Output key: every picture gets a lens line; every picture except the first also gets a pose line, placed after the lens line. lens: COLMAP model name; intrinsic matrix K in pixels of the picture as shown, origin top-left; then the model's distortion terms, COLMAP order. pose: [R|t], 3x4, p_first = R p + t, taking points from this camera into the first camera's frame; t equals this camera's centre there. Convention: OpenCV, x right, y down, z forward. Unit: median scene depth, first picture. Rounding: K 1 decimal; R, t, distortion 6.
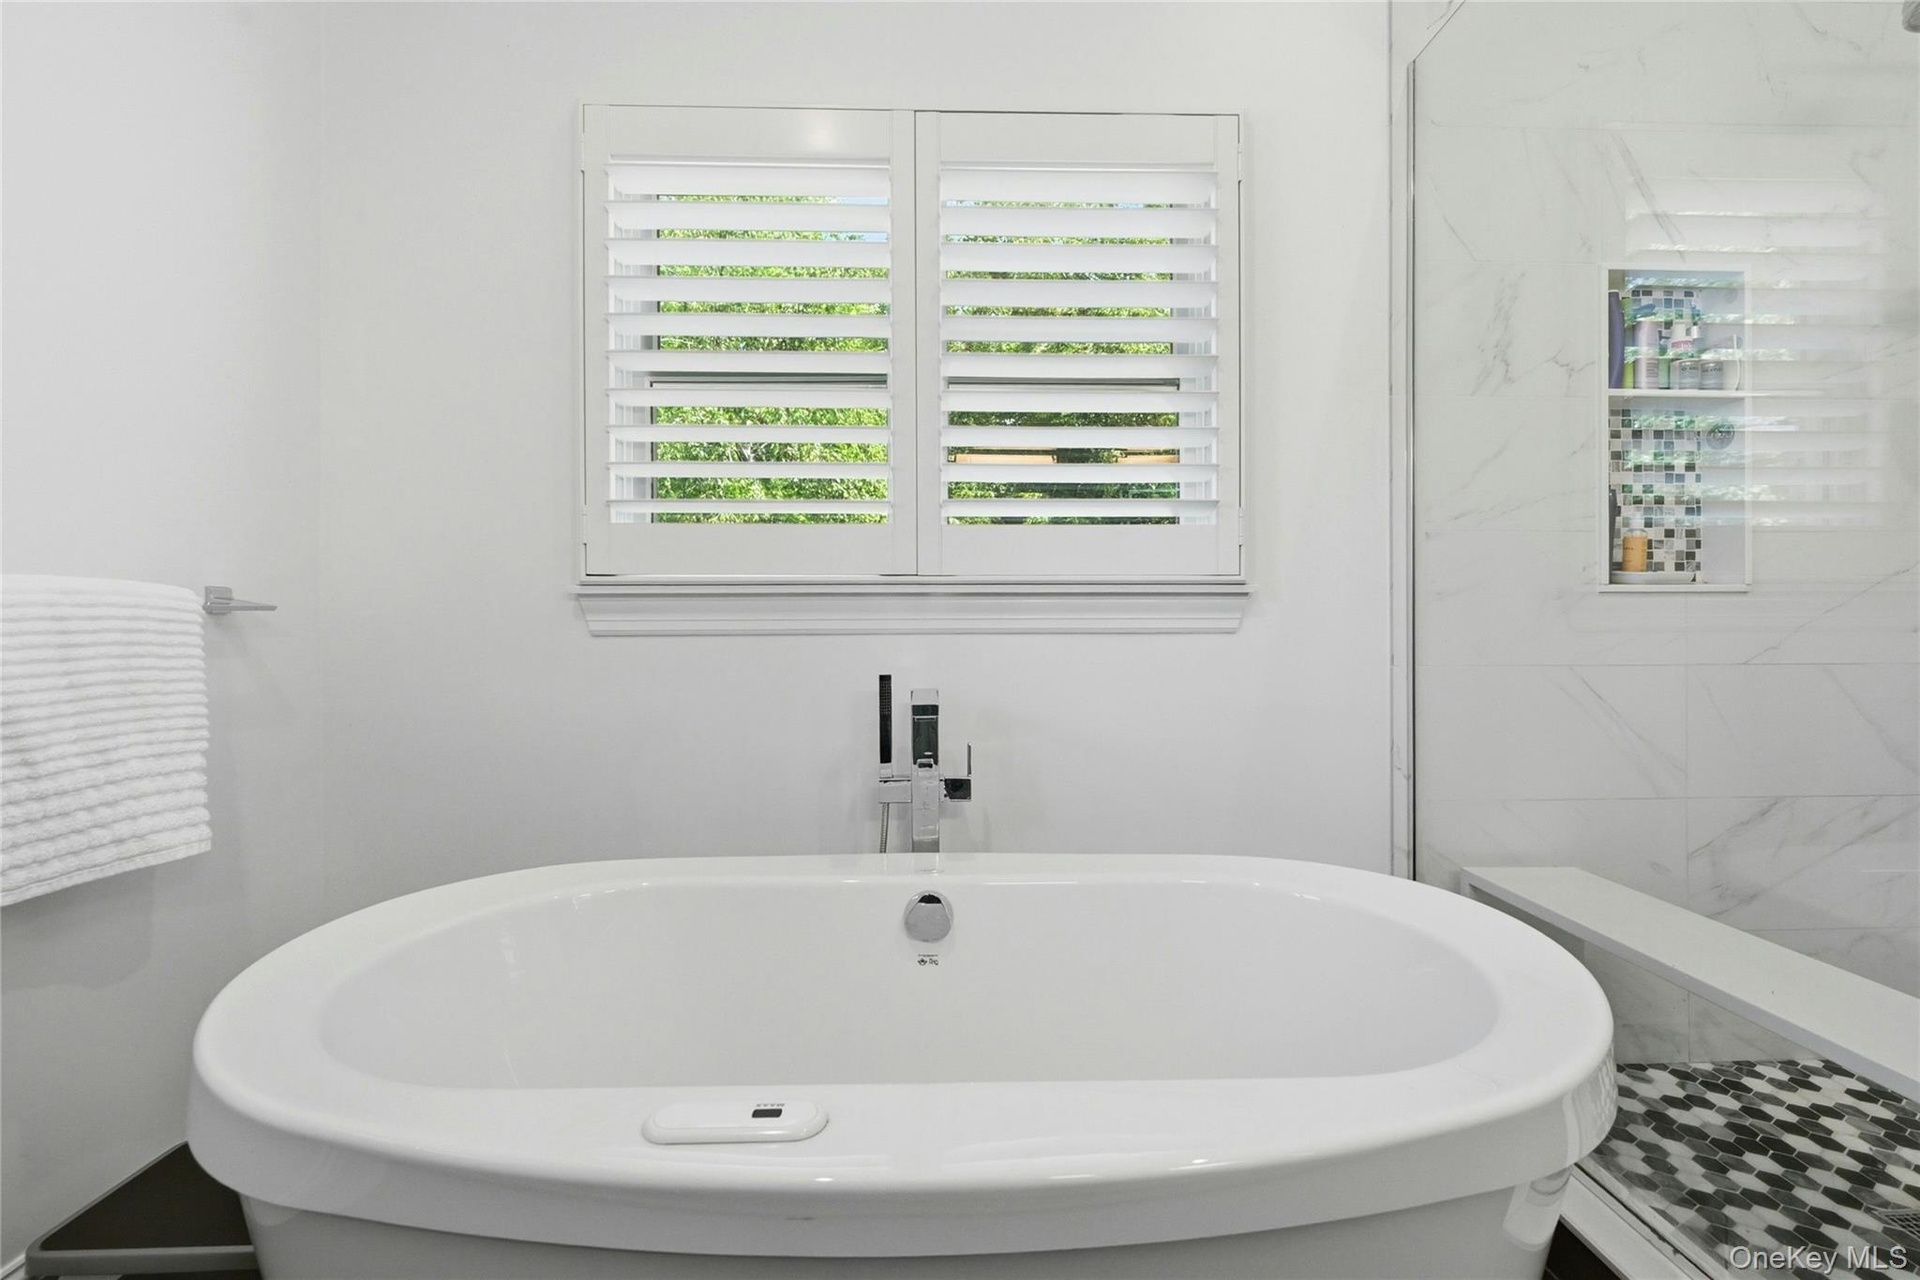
lens RADIAL K [[785.0, 0, 958.0], [0, 785.0, 630.2], [0, 0, 1]] dist [-0.001221, 0.000042]
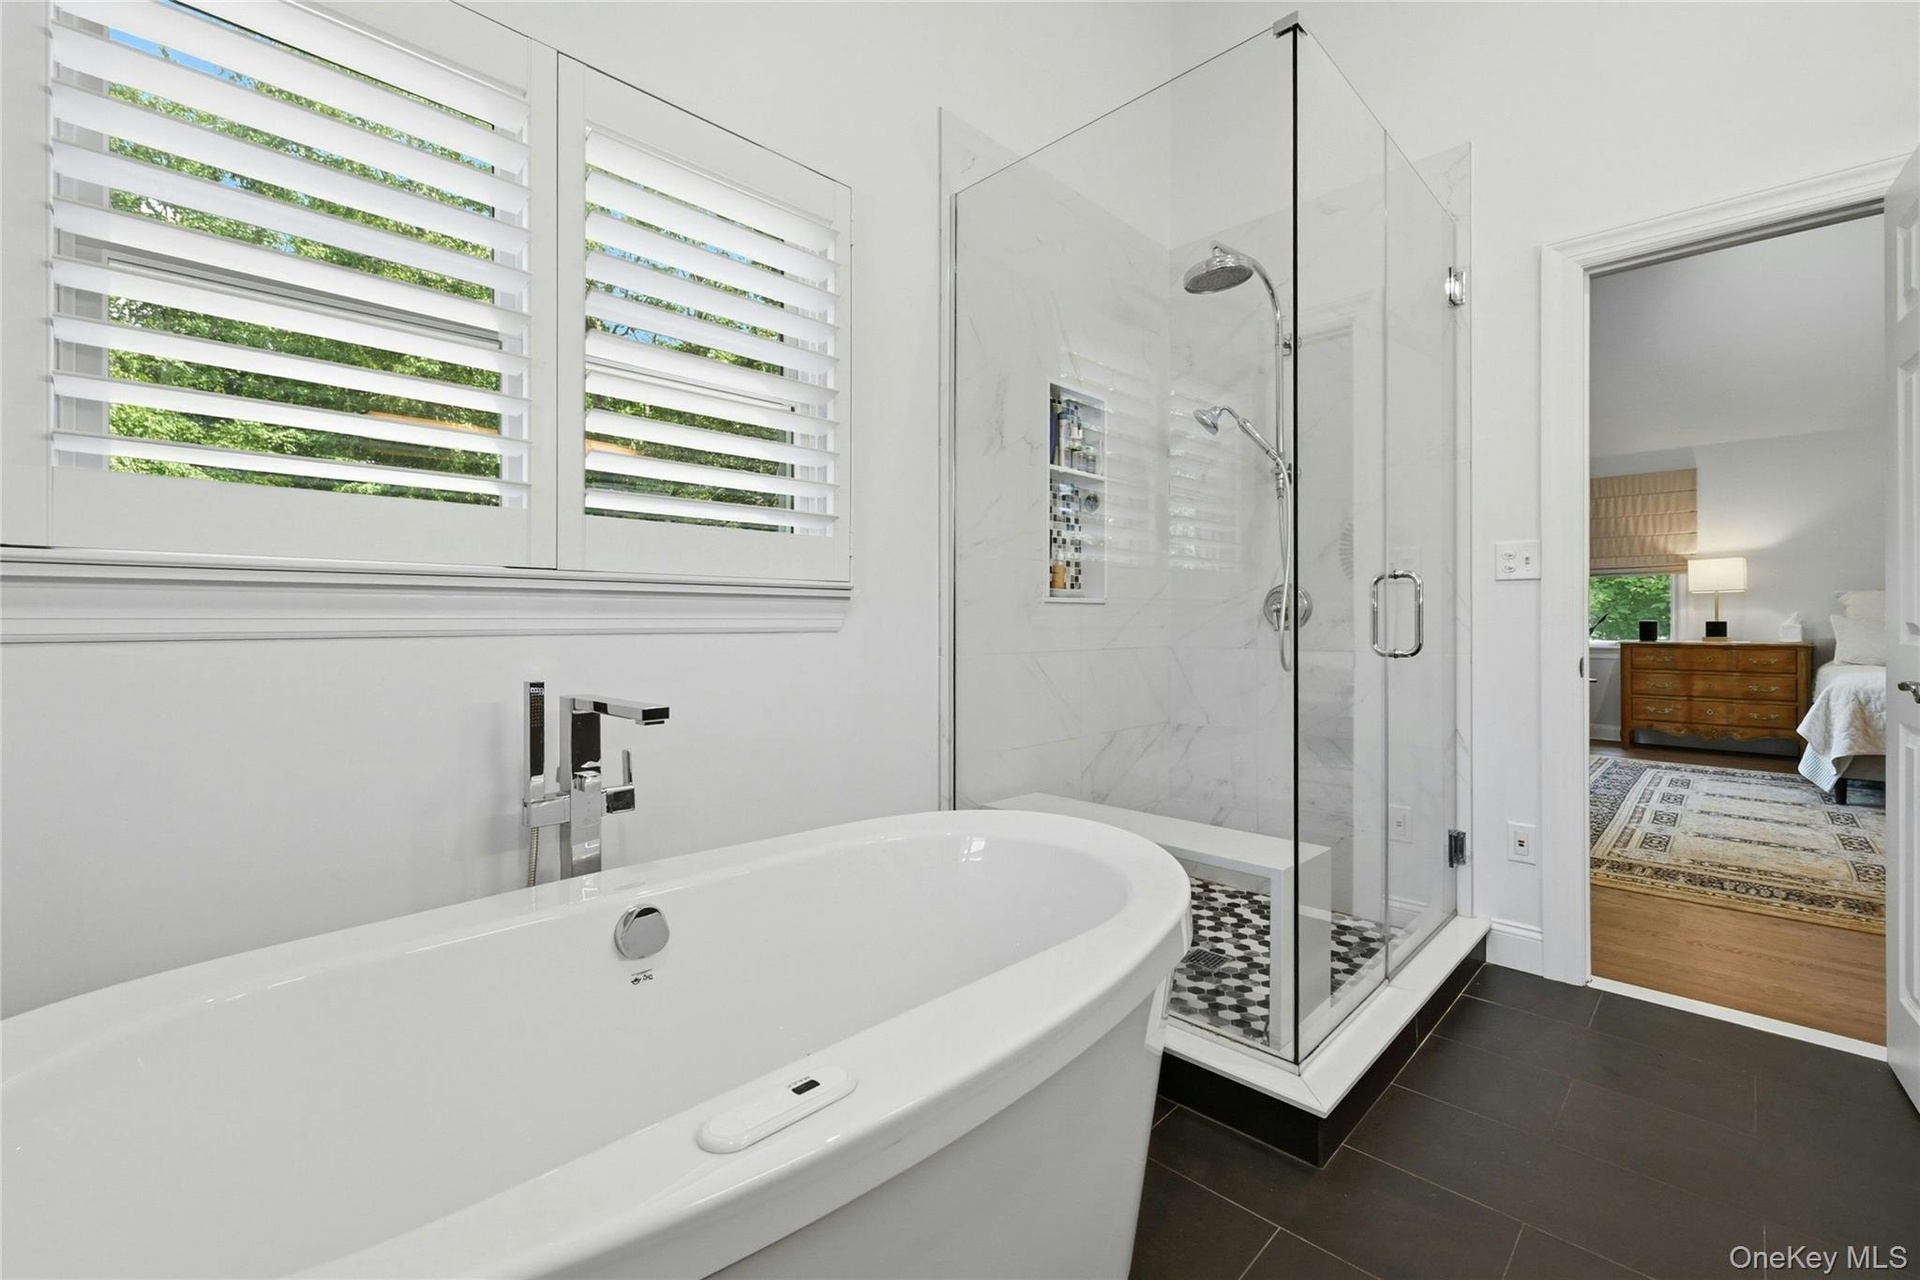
lens RADIAL K [[813.0, 0, 926.8], [0, 813.0, 623.5], [0, 0, 1]] dist [0.001423, 0.000178]
pose [[0.739516, 0.000937, 0.673138, -0.360190], [0.001605, 0.999994, -0.003155, -0.004375], [-0.673137, 0.003414, 0.739510, 0.029061]]
